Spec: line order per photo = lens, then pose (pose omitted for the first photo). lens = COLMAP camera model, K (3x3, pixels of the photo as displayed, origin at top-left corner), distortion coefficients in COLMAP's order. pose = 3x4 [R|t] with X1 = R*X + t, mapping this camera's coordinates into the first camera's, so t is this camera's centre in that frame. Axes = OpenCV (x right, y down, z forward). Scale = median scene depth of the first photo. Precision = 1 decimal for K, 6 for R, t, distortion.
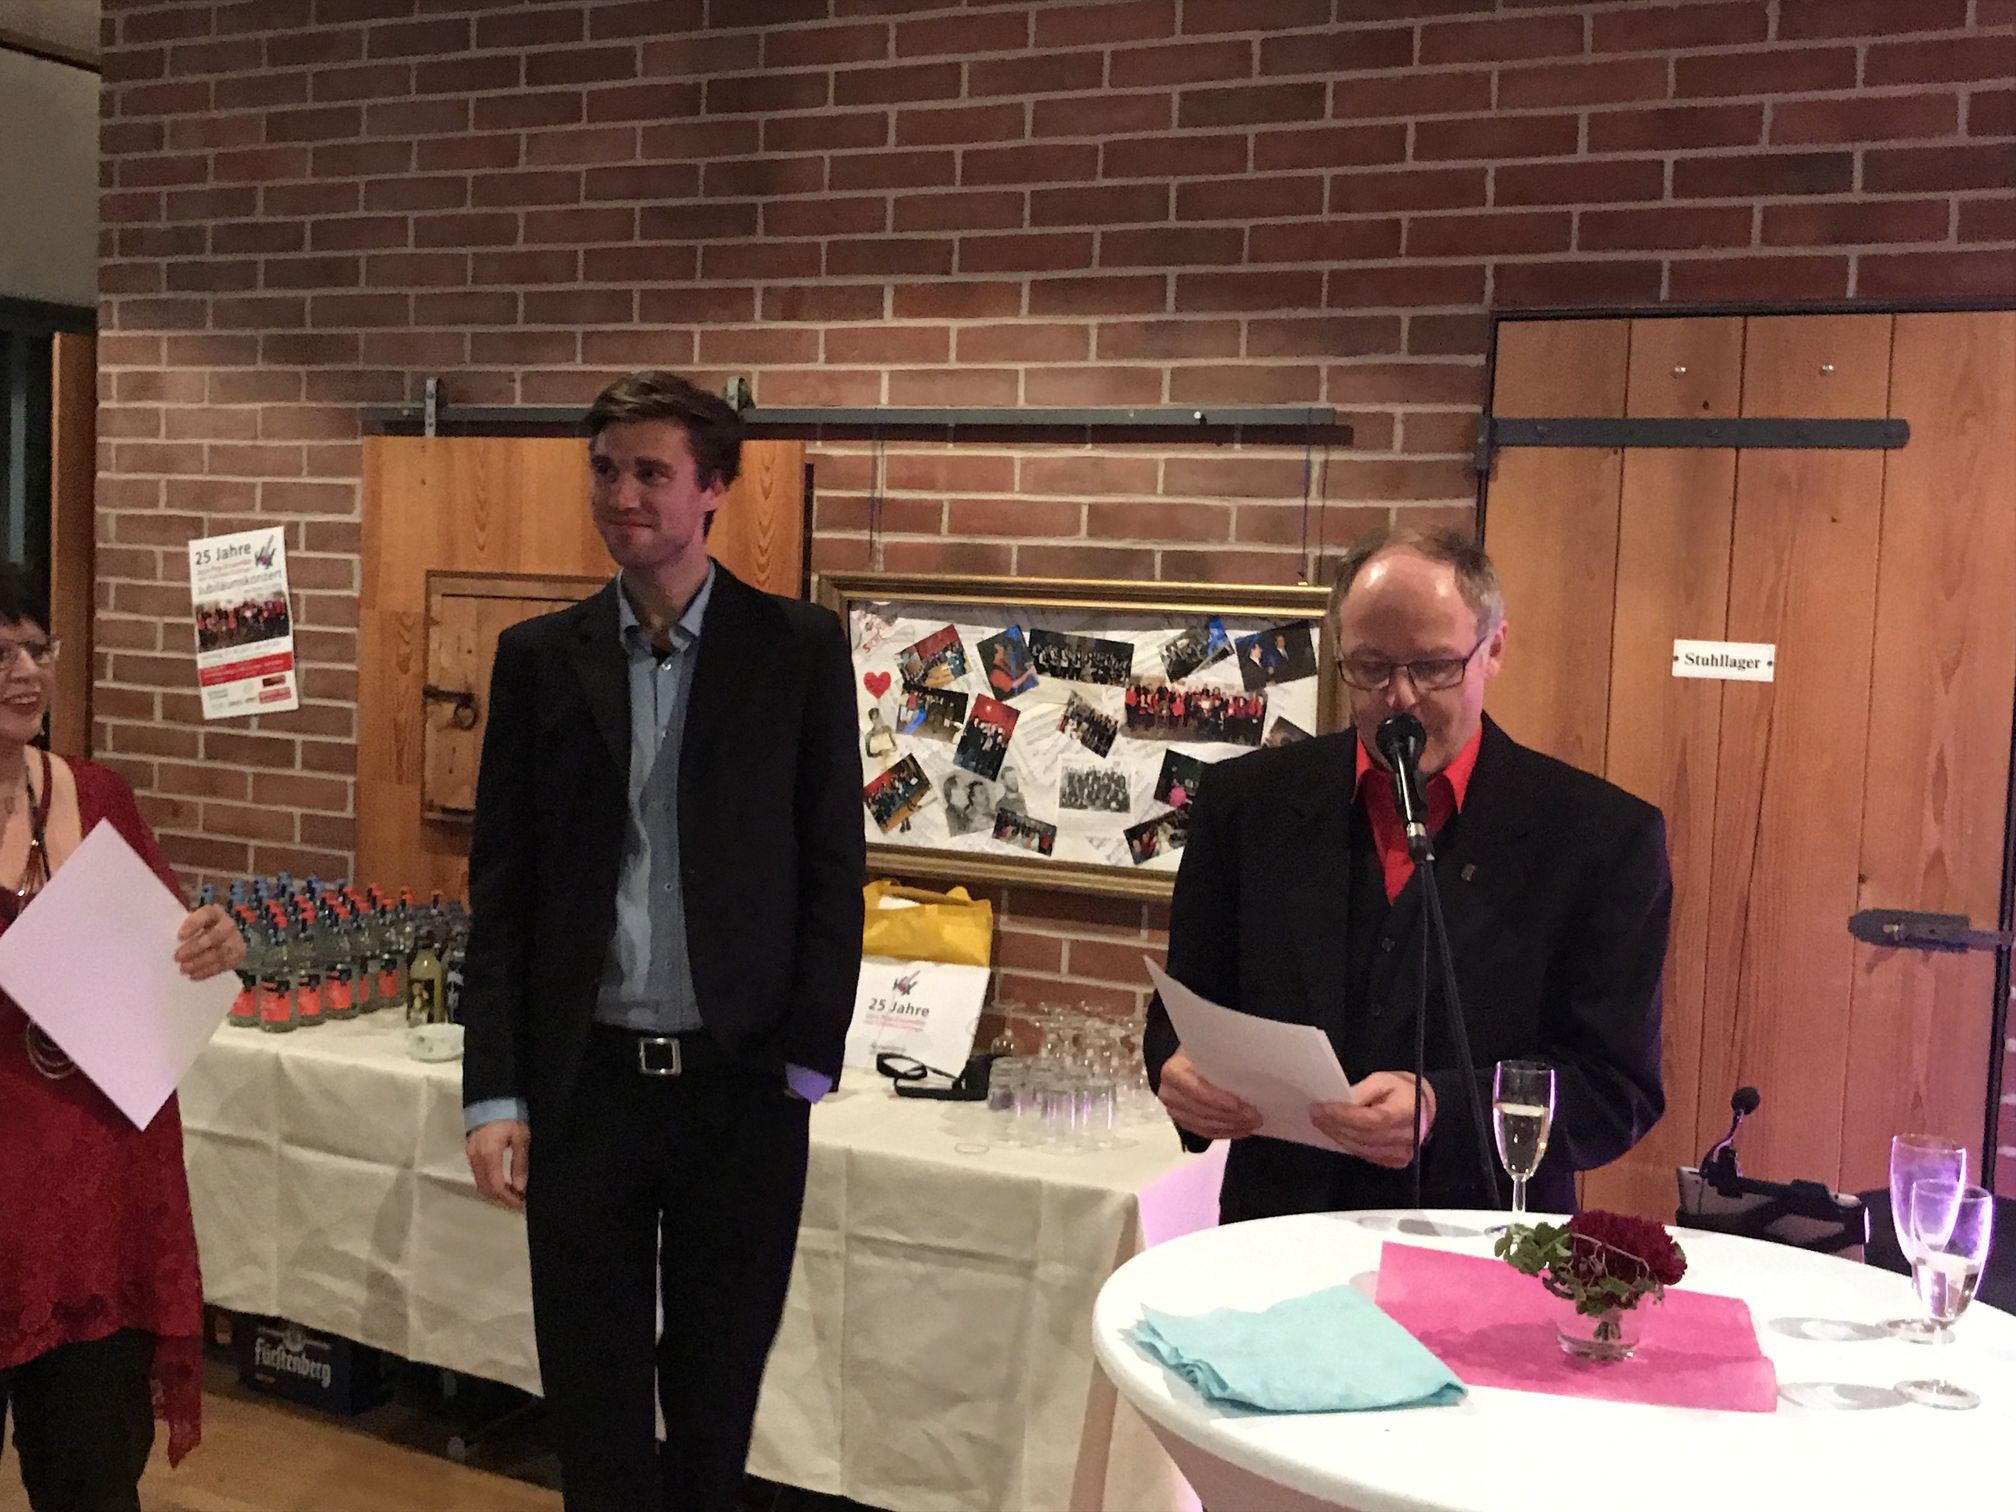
lens RADIAL K [[2372.5, 0, 972.4], [0, 2372.5, 744.0], [0, 0, 1]] dist [0.213243, -0.830147]
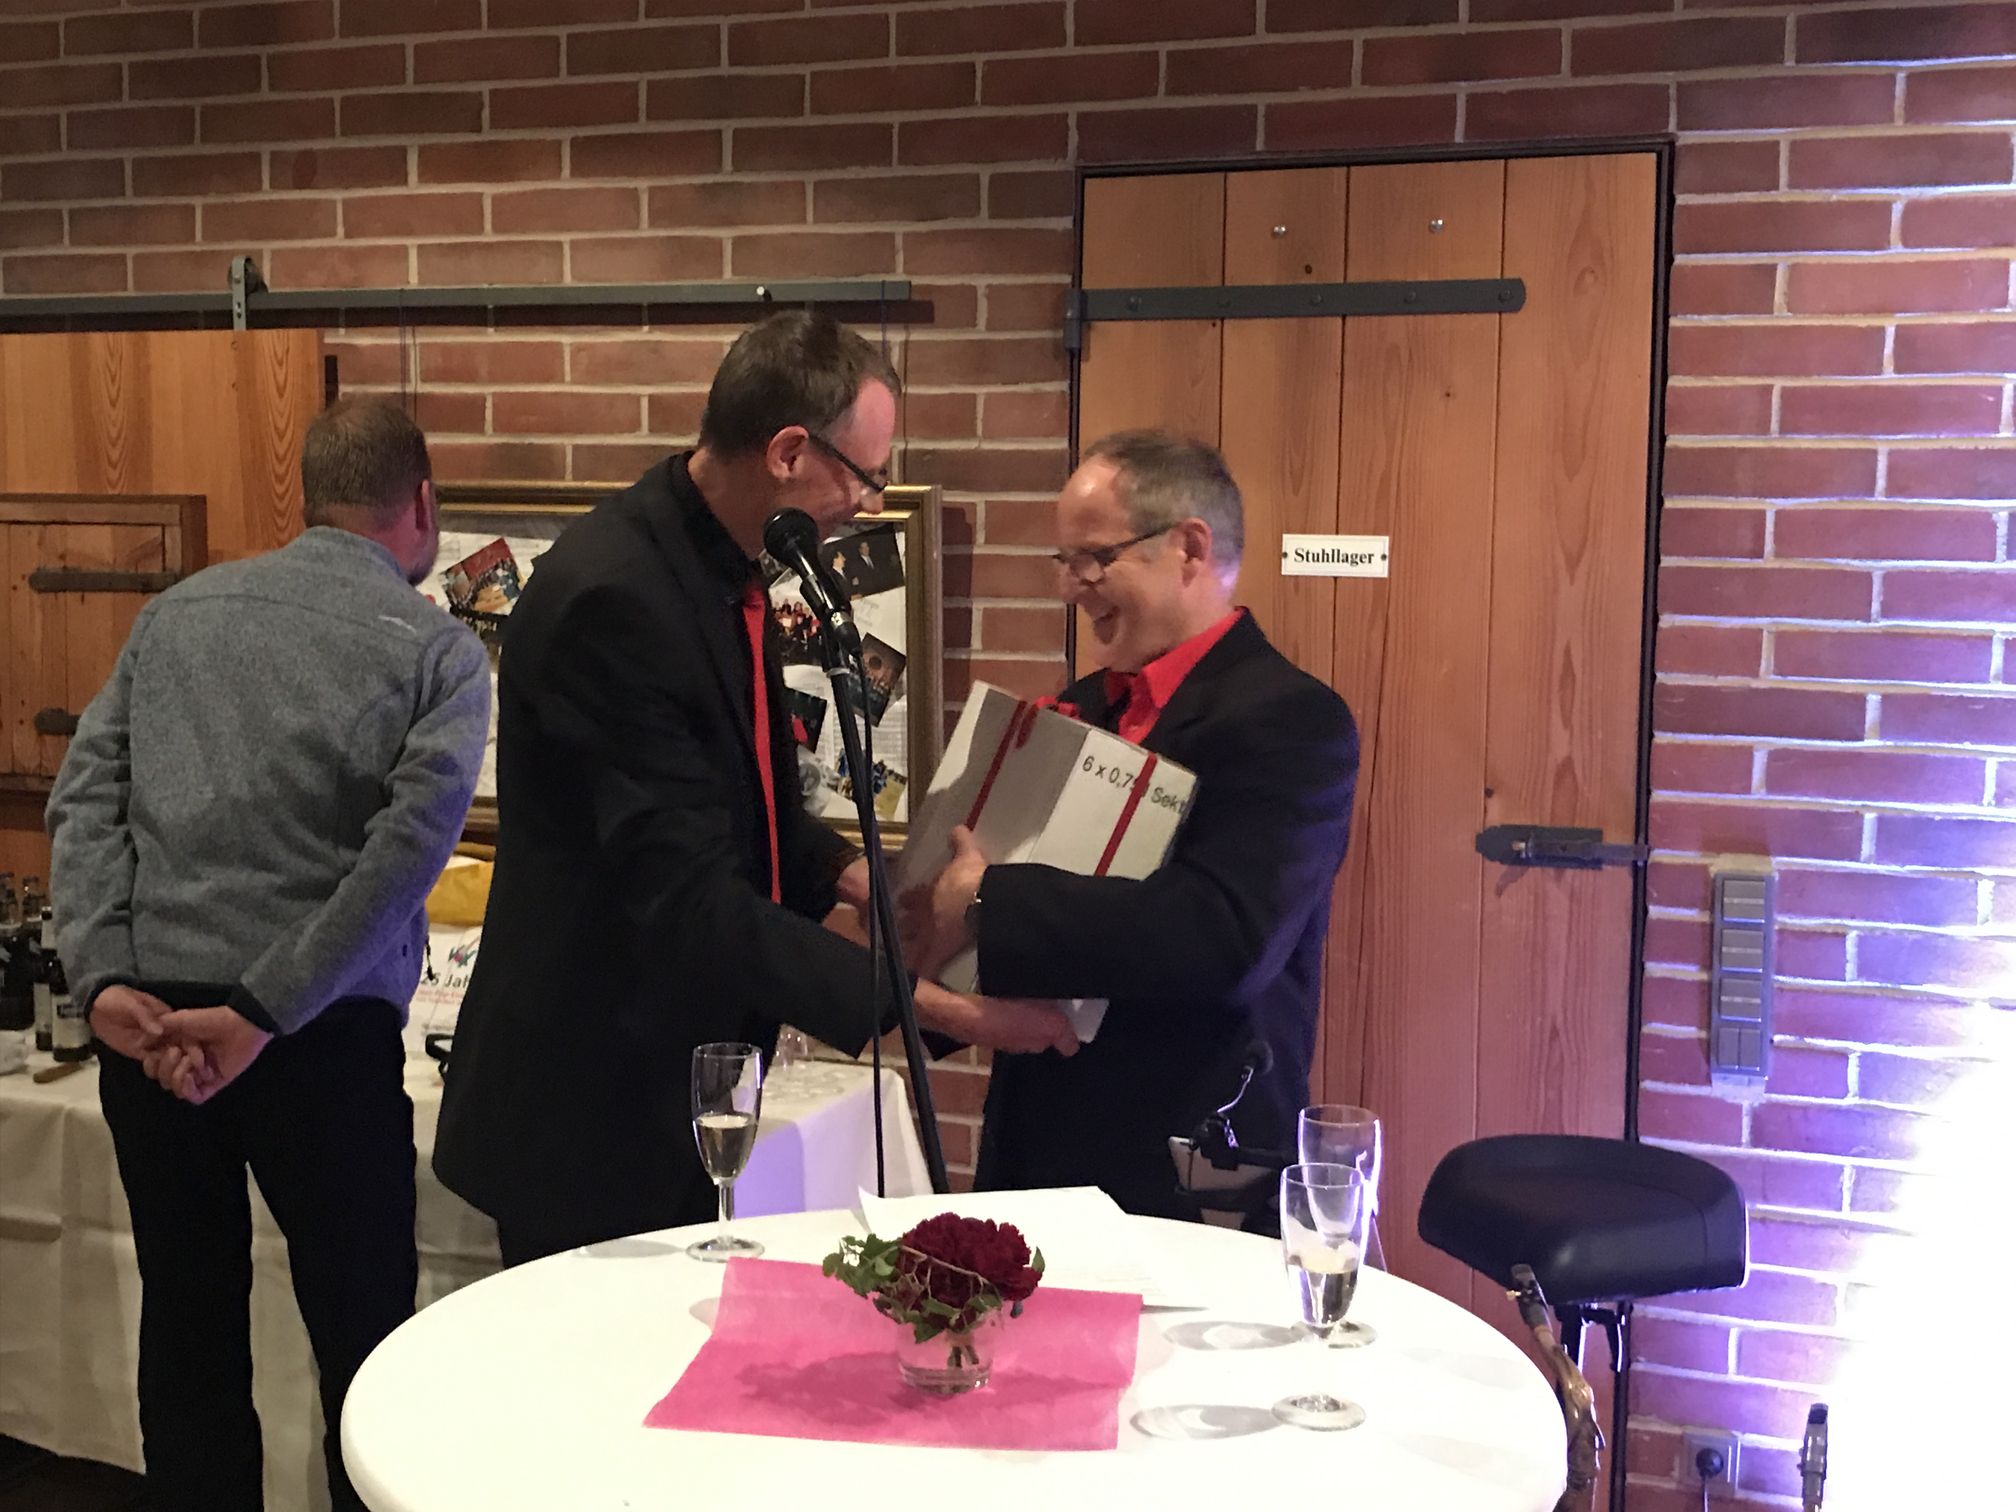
lens RADIAL K [[2582.0, 0, 995.4], [0, 2582.0, 765.1], [0, 0, 1]] dist [0.145453, -0.557575]
pose [[0.995129, -0.037552, 0.091145, 0.081425], [0.033875, 0.998562, 0.041561, -0.000964], [-0.092575, -0.038271, 0.994970, 0.037272]]
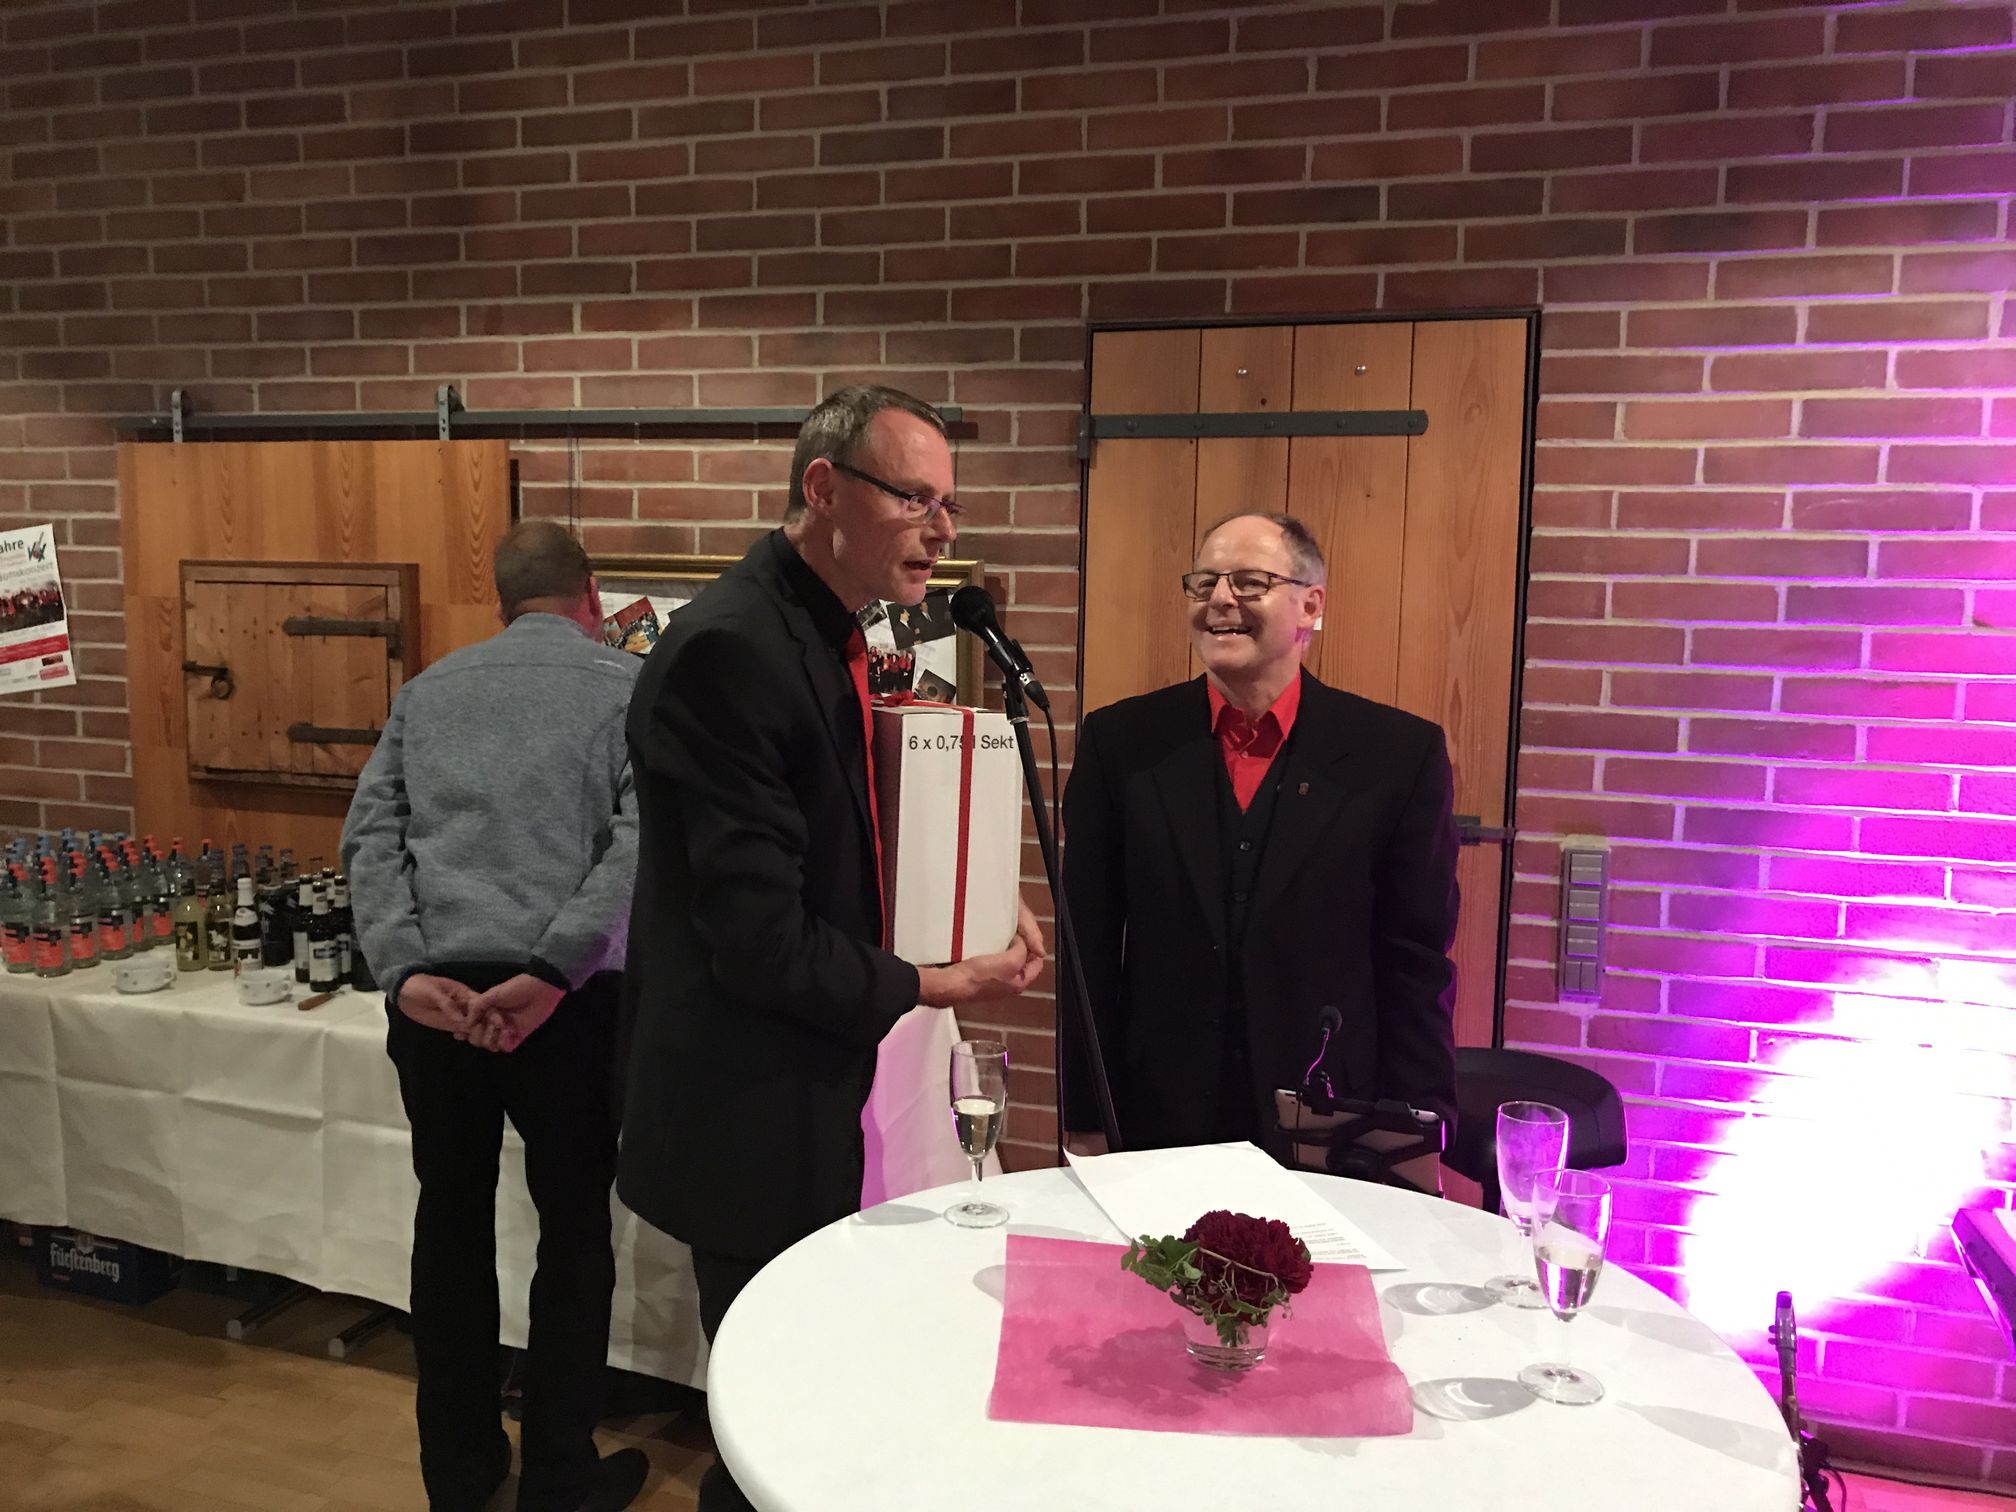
lens RADIAL K [[1728.2, 0, 999.6], [0, 1728.2, 763.6], [0, 0, 1]] dist [0.008392, -0.009337]
pose [[0.986955, -0.041266, 0.155618, 0.027655], [0.032372, 0.997717, 0.059263, -0.013431], [-0.157708, -0.053452, 0.986038, 0.134695]]
